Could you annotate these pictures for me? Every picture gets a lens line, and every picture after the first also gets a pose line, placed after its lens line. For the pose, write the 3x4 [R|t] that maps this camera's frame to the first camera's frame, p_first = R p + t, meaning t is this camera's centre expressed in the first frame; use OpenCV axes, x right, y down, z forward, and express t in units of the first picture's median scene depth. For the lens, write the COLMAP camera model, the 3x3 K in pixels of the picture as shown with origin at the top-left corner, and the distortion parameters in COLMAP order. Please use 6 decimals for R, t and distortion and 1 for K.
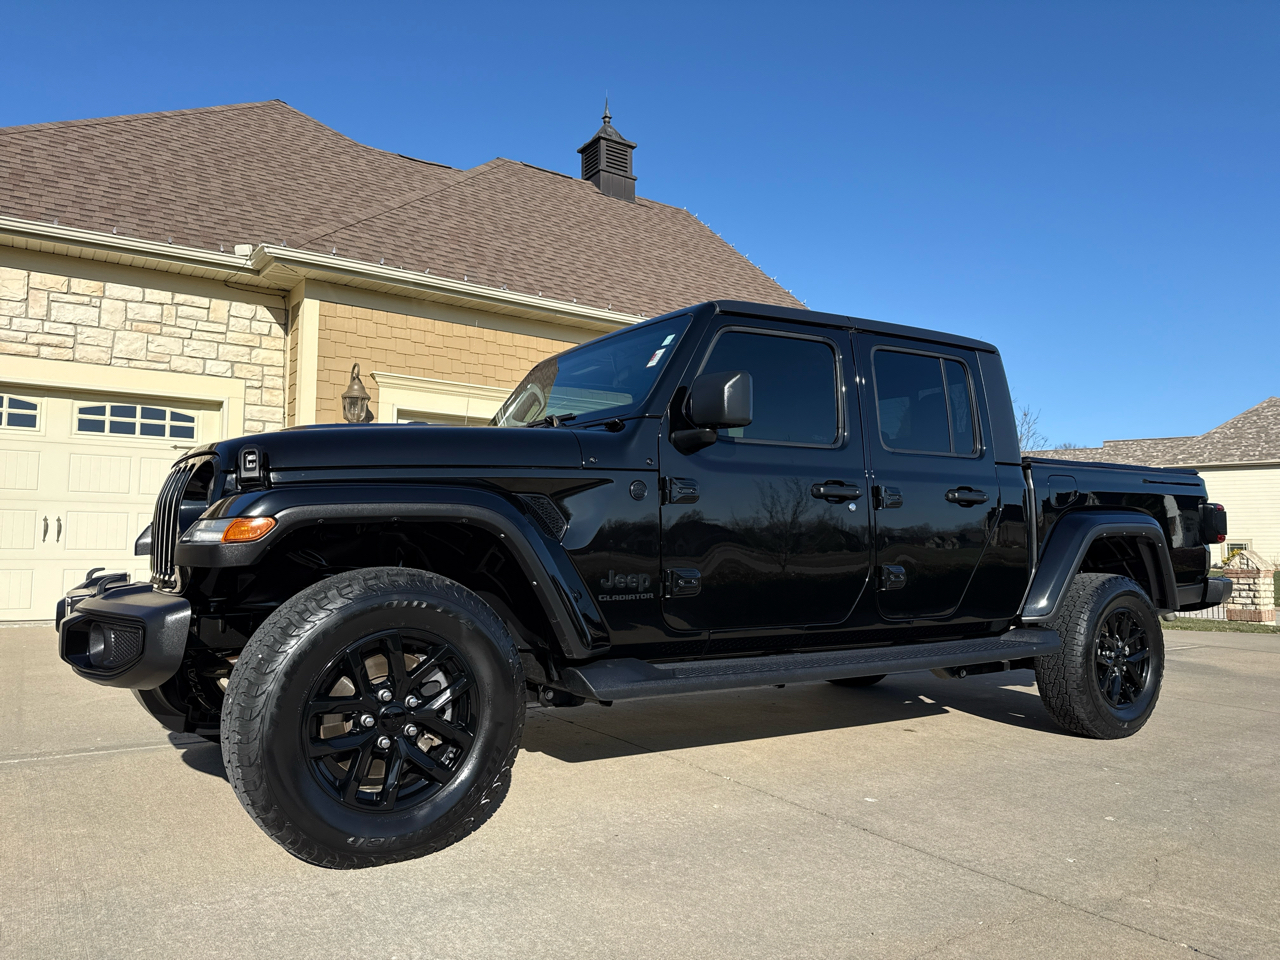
lens RADIAL K [[894.7, 0, 640.0], [0, 894.7, 480.0], [0, 0, 1]] dist [0.045570, -0.049116]
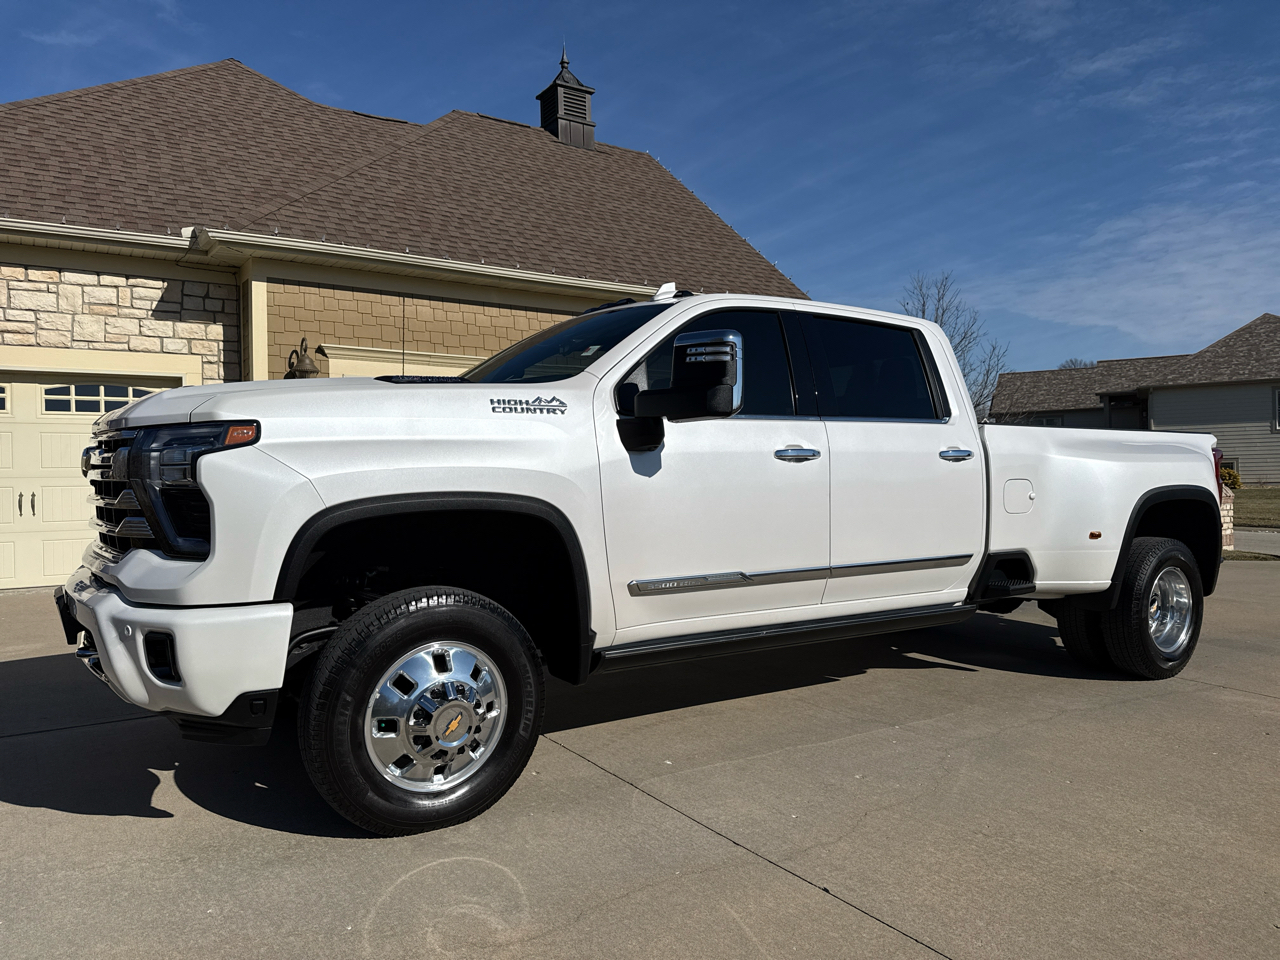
lens RADIAL K [[898.1, 0, 636.6], [0, 898.1, 481.4], [0, 0, 1]] dist [0.016329, -0.011722]
pose [[0.999677, -0.022603, -0.011642, 0.078774], [0.023503, 0.996180, 0.084098, -0.041413], [0.009697, -0.084345, 0.996389, -0.056133]]
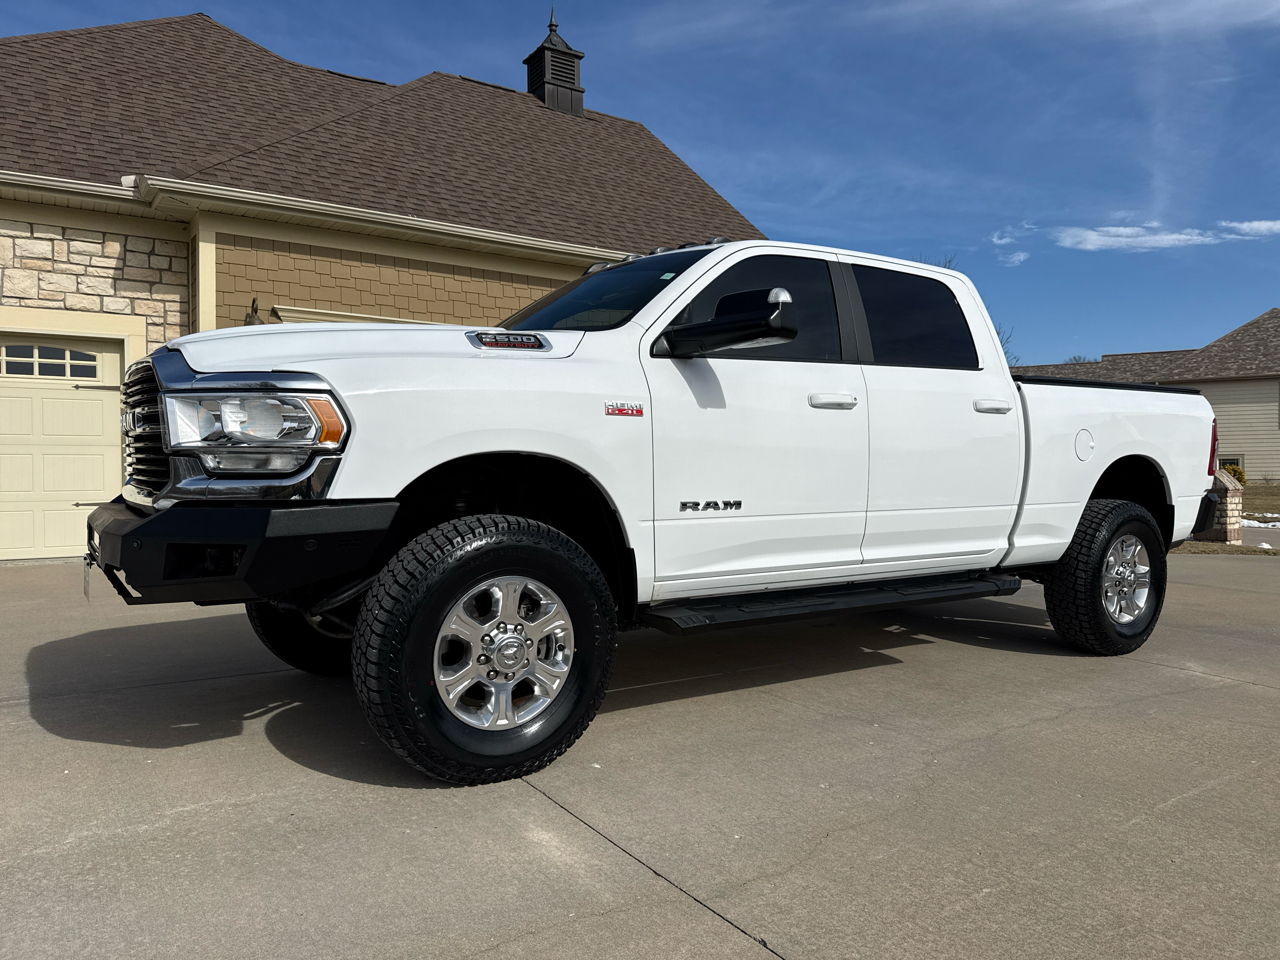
lens RADIAL K [[902.0, 0, 638.2], [0, 902.0, 480.8], [0, 0, 1]] dist [0.002118, 0.002206]
pose [[0.999879, -0.010413, -0.011567, 0.106252], [0.011429, 0.995737, 0.091525, -0.017030], [0.010564, -0.091647, 0.995736, 0.012657]]
